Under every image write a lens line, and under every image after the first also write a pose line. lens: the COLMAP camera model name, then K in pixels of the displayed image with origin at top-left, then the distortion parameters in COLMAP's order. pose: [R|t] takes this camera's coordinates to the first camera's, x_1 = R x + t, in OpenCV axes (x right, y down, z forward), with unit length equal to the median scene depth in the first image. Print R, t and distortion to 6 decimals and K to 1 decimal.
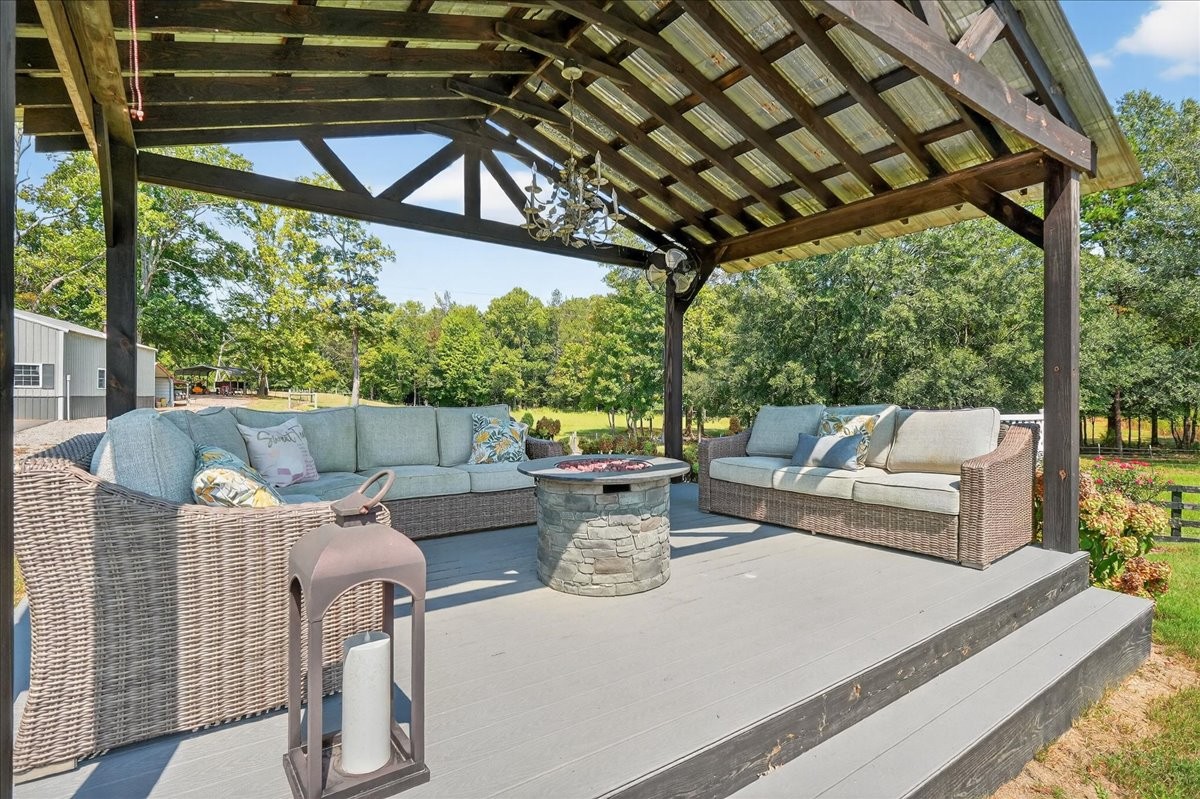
lens RADIAL K [[587.5, 0, 602.7], [0, 587.5, 401.5], [0, 0, 1]] dist [0.000942, -0.000388]
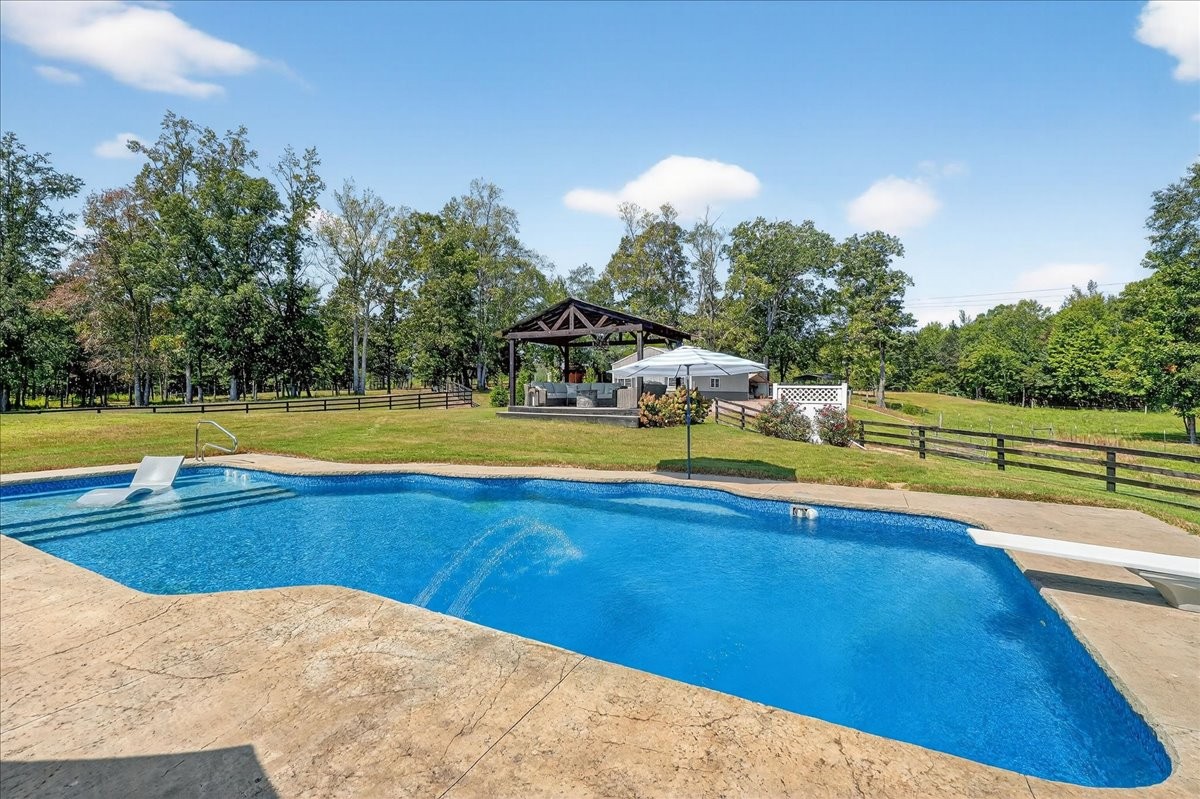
lens RADIAL K [[491.4, 0, 601.9], [0, 491.4, 408.1], [0, 0, 1]] dist [-0.013763, -0.000062]
pose [[0.455531, 0.020066, -0.889994, 0.102928], [-0.008535, 0.999798, 0.018174, 0.004314], [0.890179, -0.000683, 0.455611, -0.030078]]
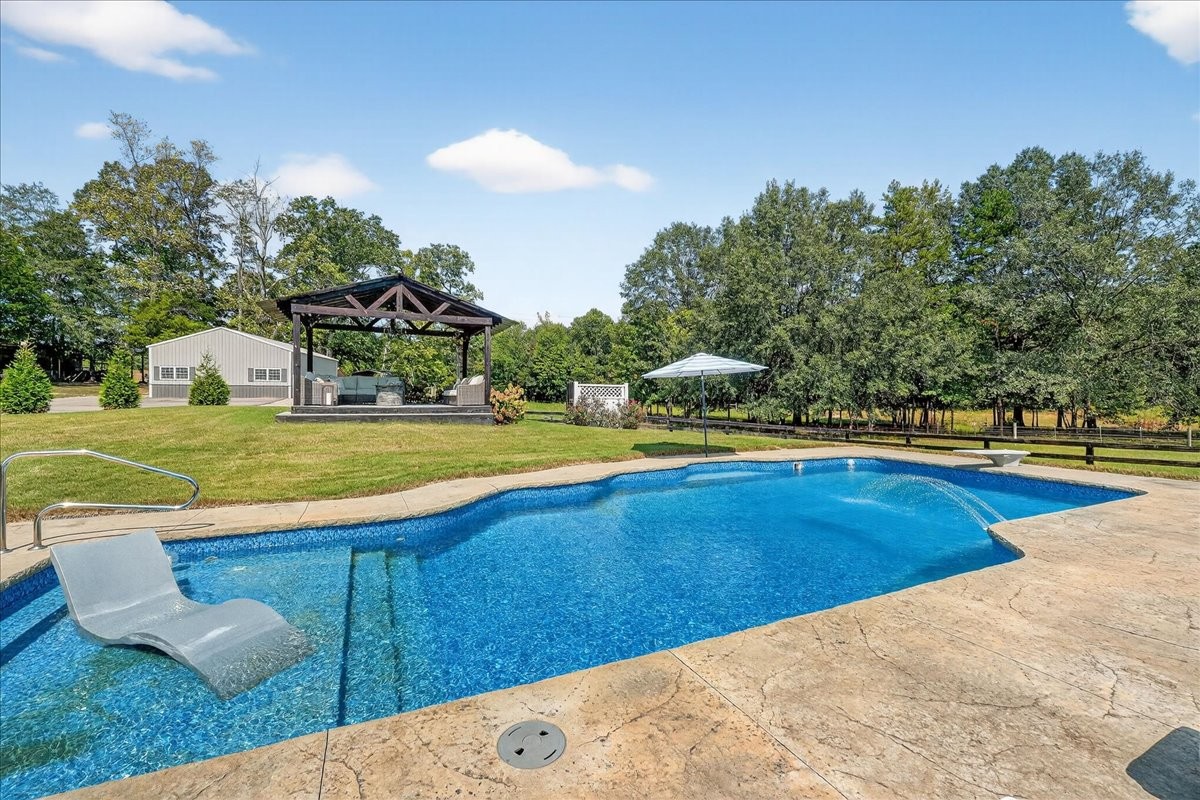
lens RADIAL K [[495.5, 0, 596.0], [0, 495.5, 394.0], [0, 0, 1]] dist [0.000602, -0.000280]
pose [[0.983663, 0.002533, -0.180001, 0.057764], [-0.004457, 0.999937, -0.010287, 0.004796], [0.179963, 0.010921, 0.983613, -0.067092]]
